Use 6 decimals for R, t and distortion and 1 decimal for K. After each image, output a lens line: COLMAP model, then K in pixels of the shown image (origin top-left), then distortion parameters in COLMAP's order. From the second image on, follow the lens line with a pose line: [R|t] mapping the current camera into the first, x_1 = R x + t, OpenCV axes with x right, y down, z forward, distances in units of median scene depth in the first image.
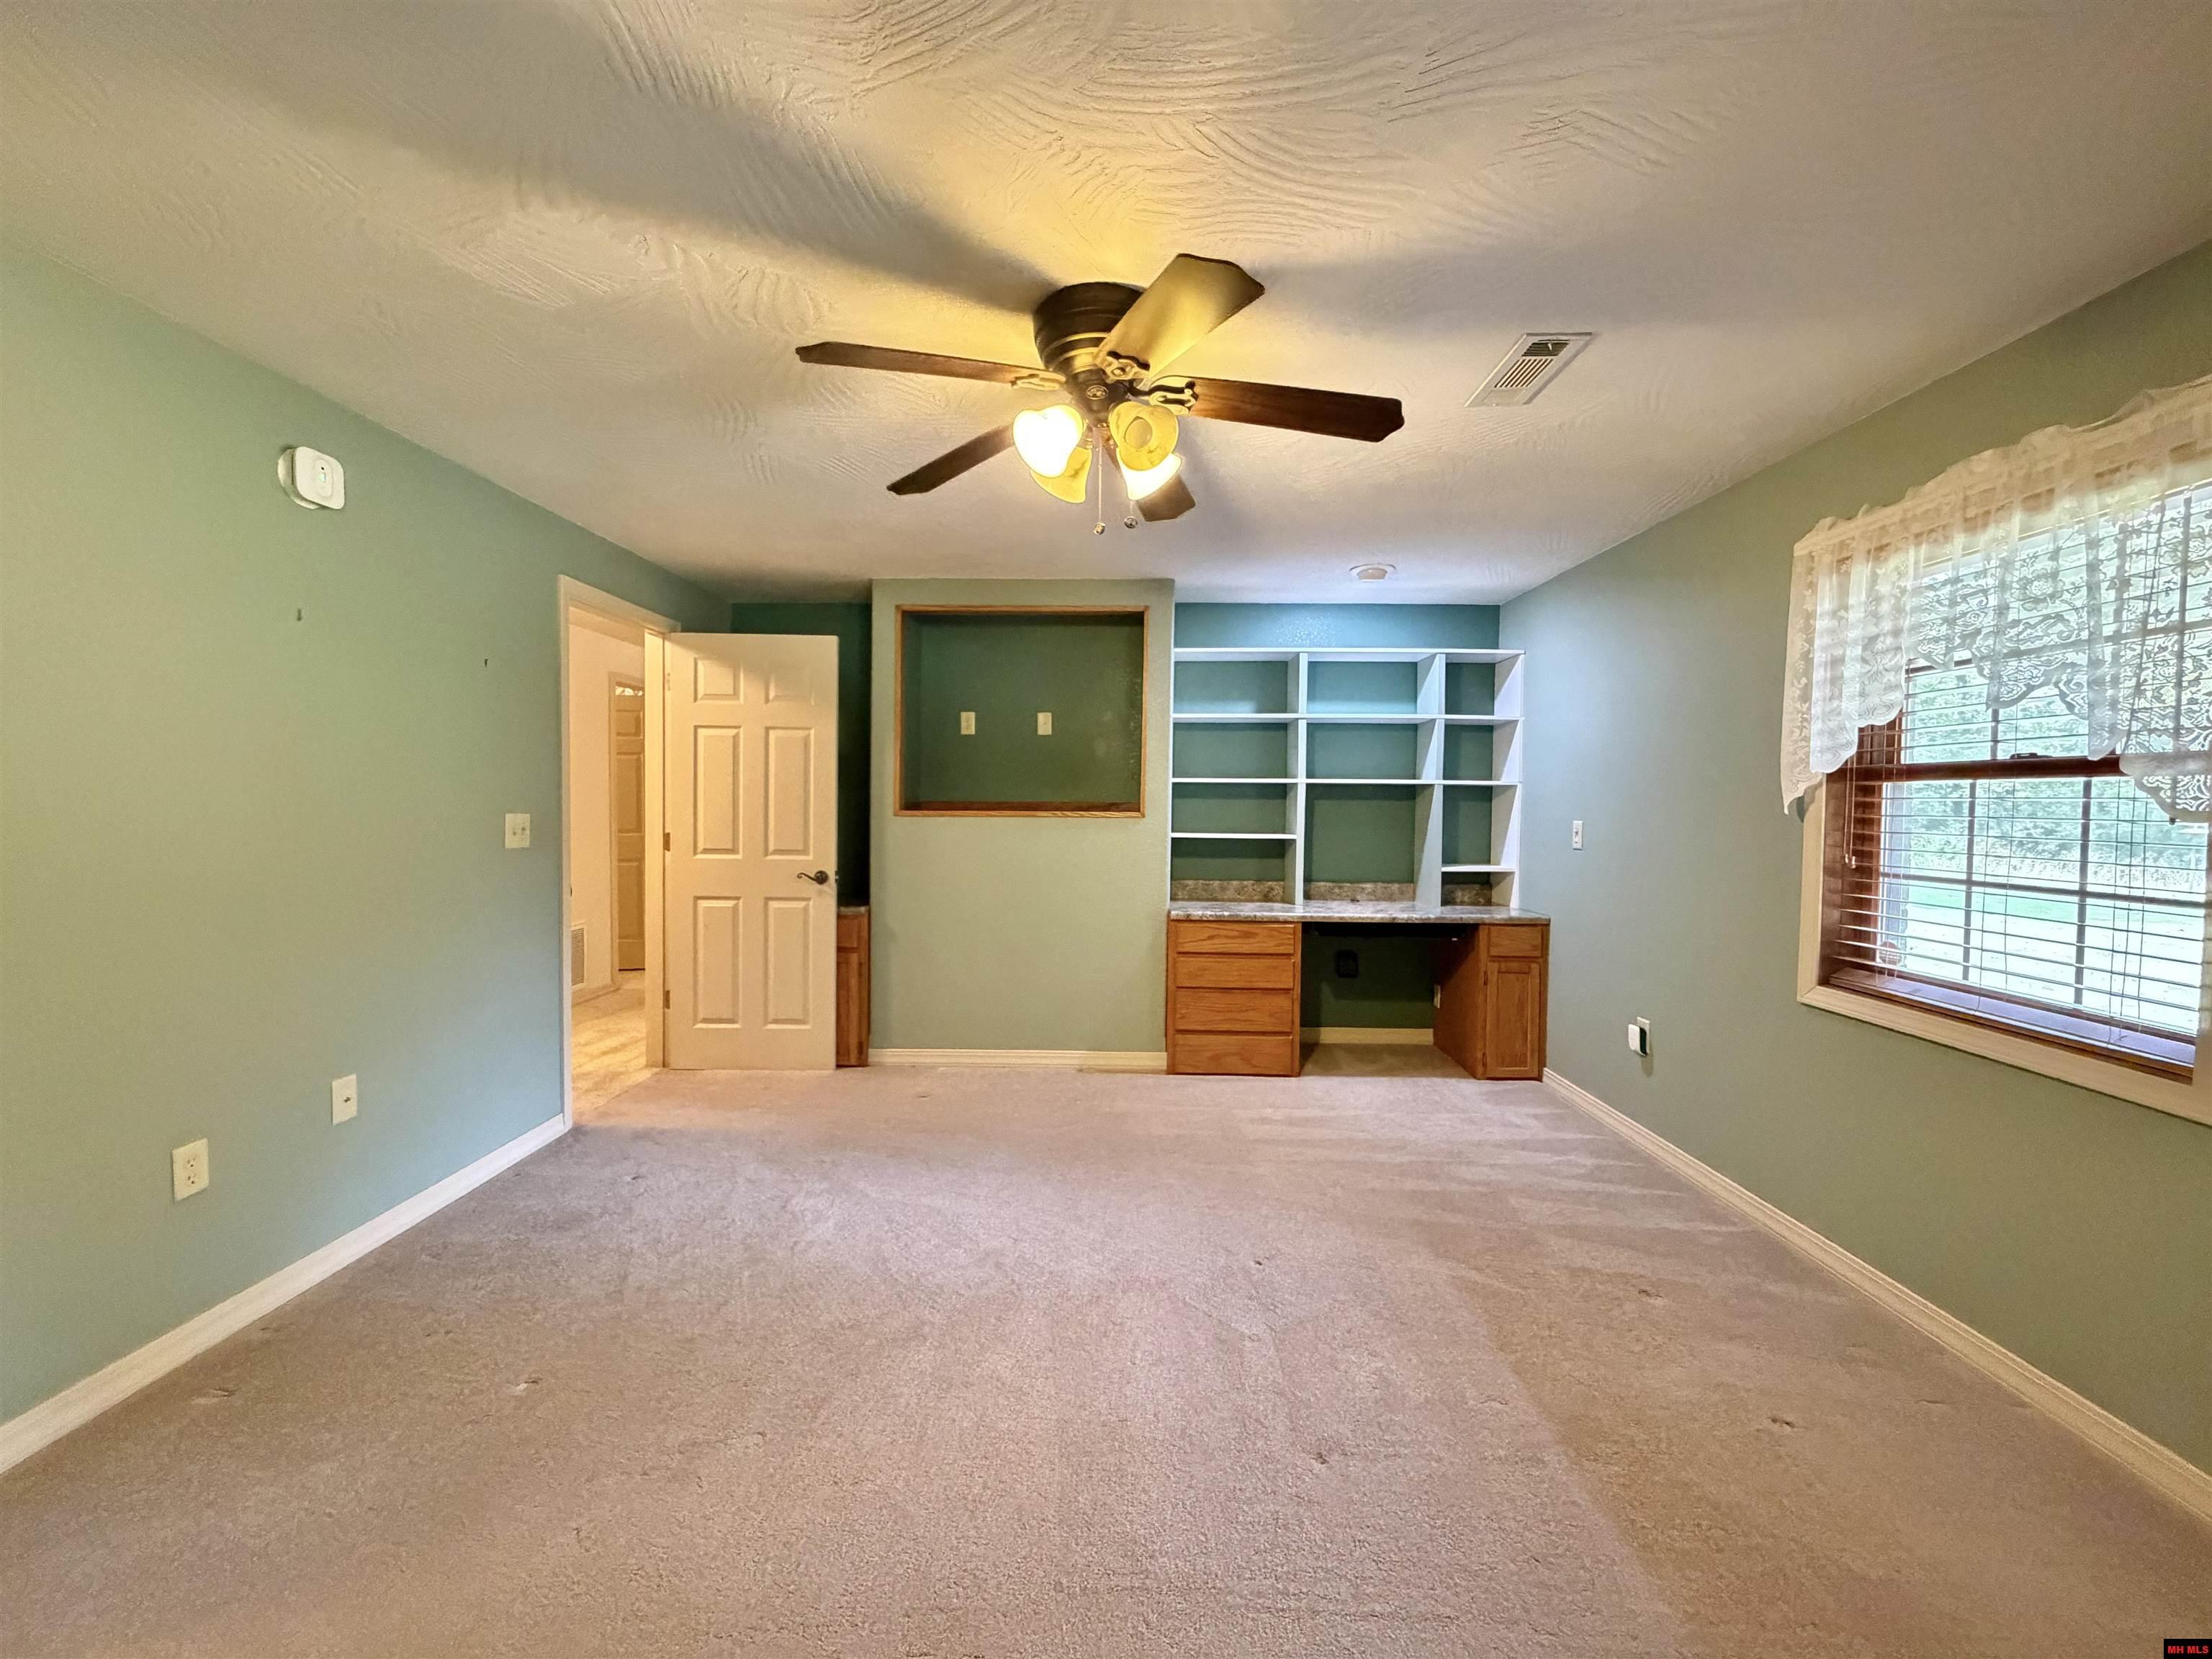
lens RADIAL K [[885.3, 0, 1092.5], [0, 885.3, 829.3], [0, 0, 1]] dist [0.002588, 0.000270]
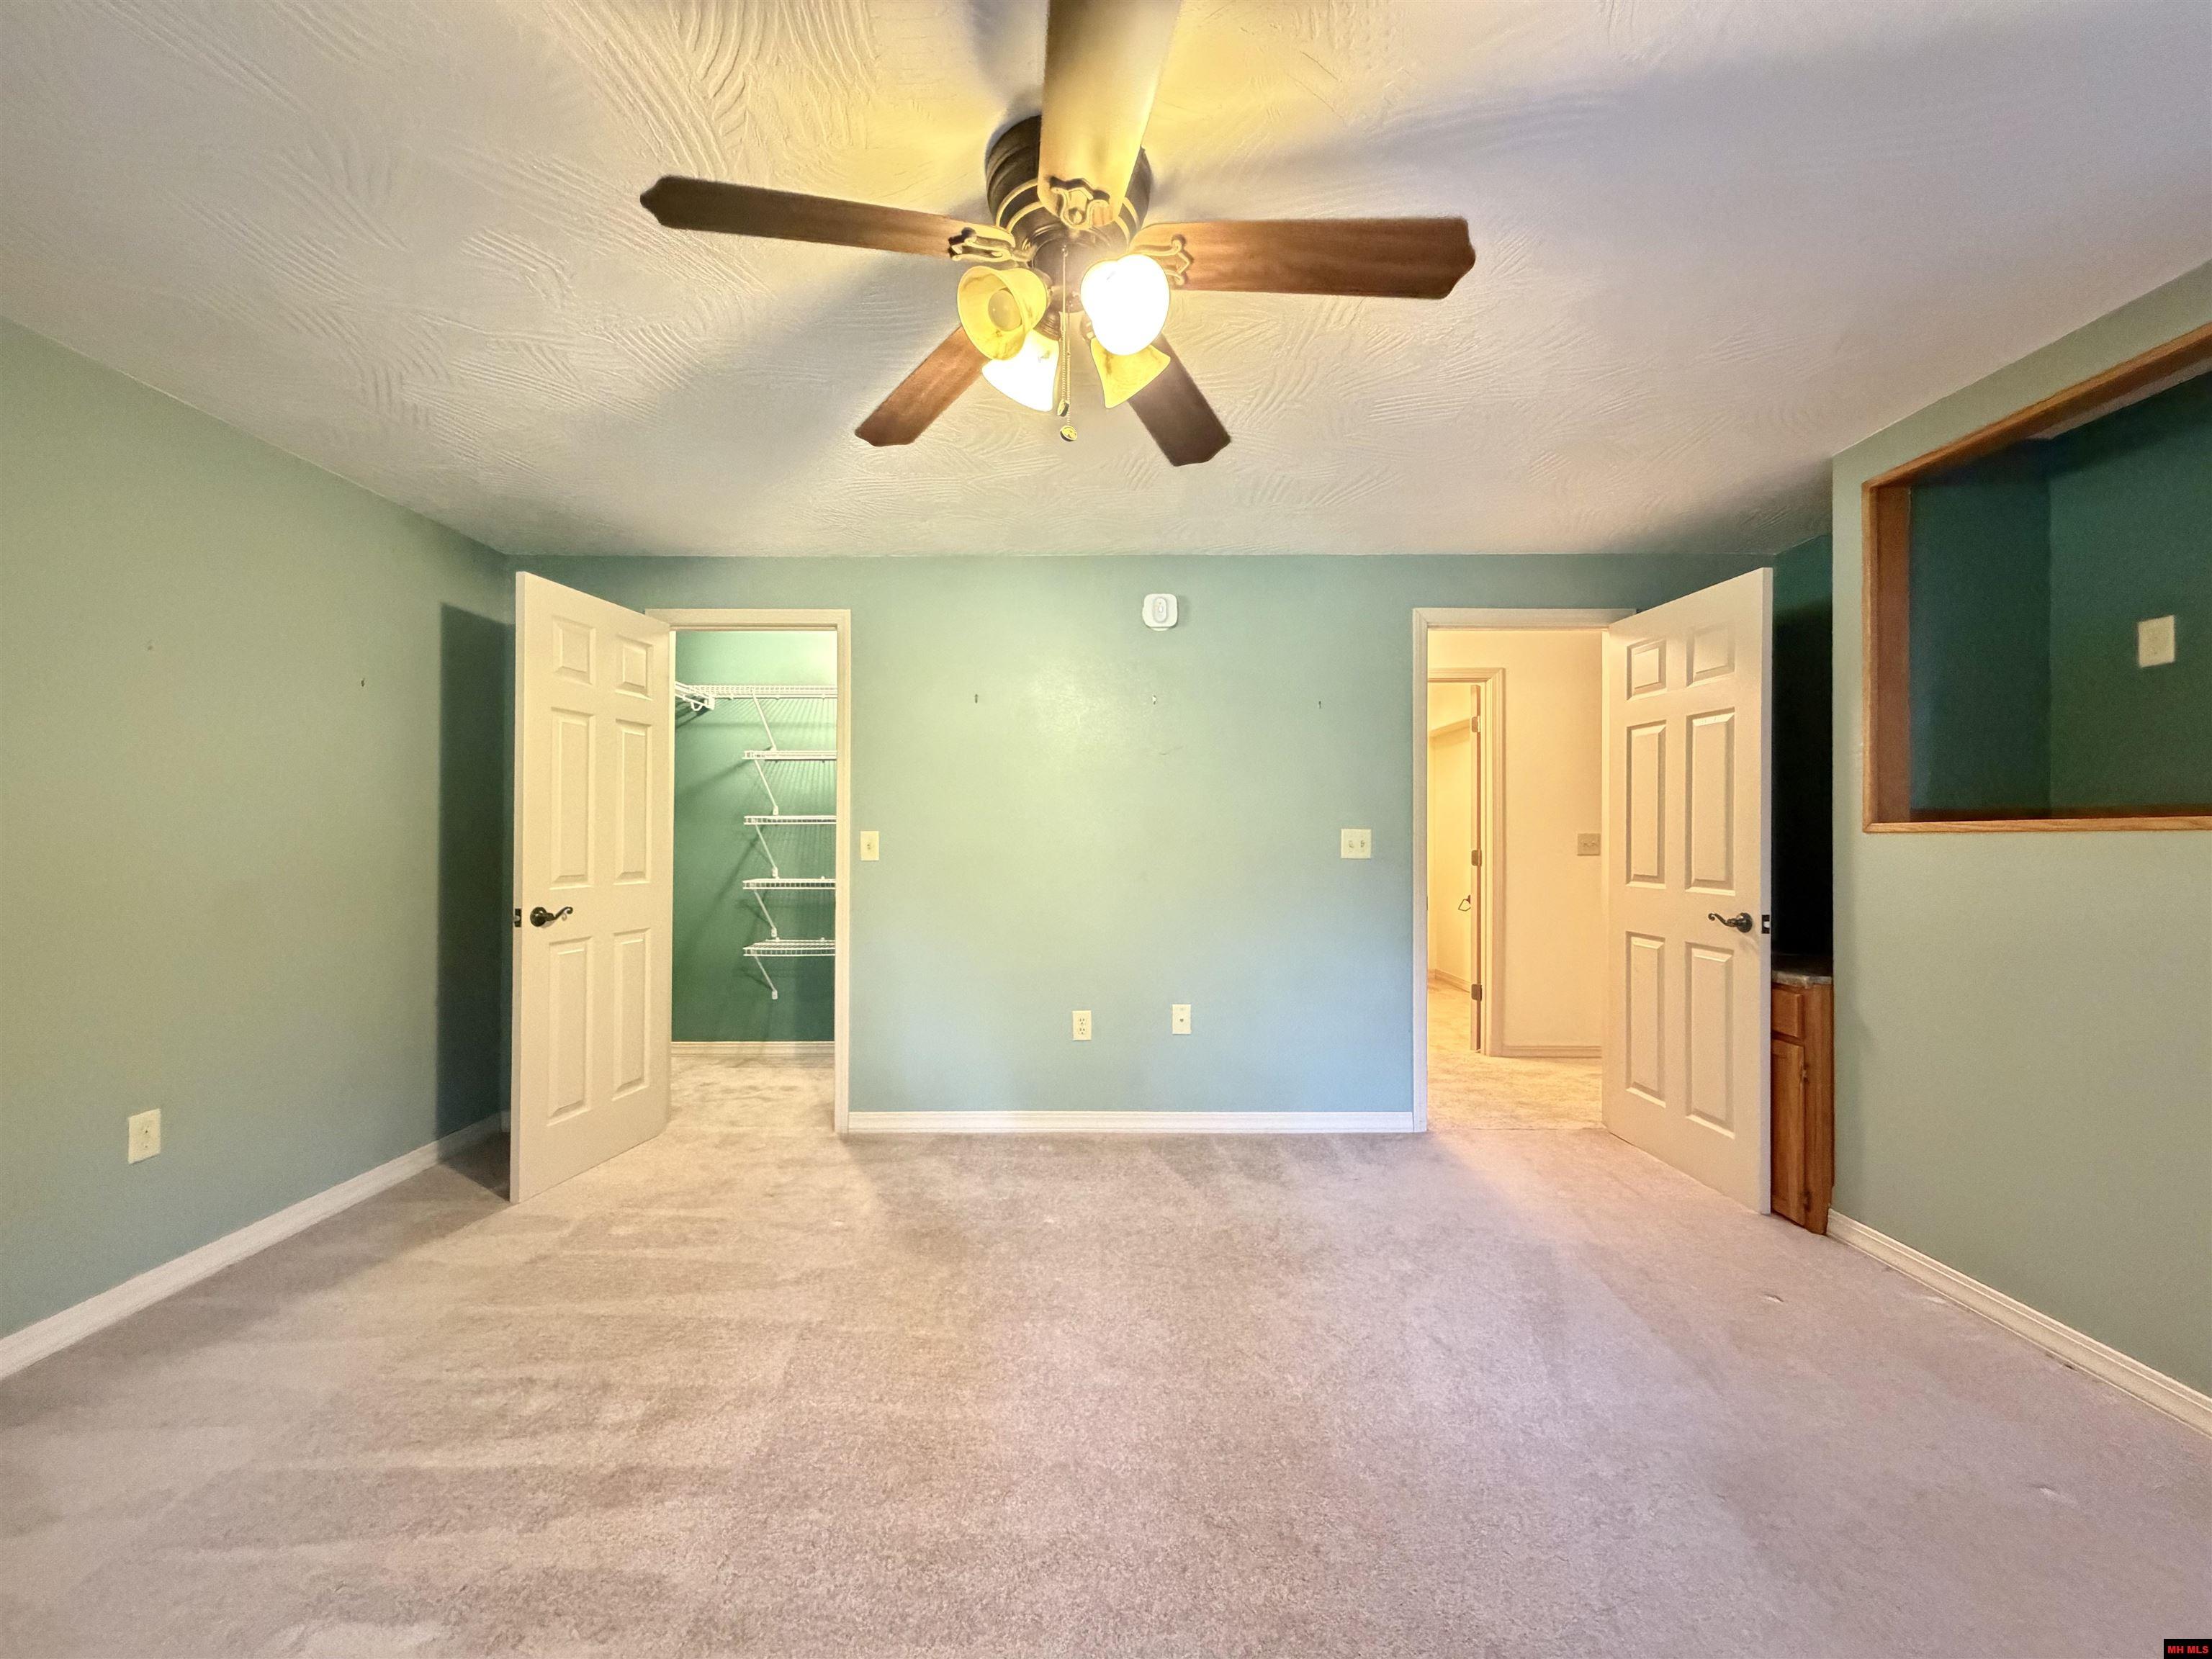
lens RADIAL K [[885.3, 0, 1091.8], [0, 885.3, 829.9], [0, 0, 1]] dist [0.002588, 0.000270]
pose [[0.024606, -0.014880, -0.999586, 0.370592], [-0.032077, 0.999363, -0.015666, 0.009499], [0.999182, 0.032449, 0.024113, 0.472278]]
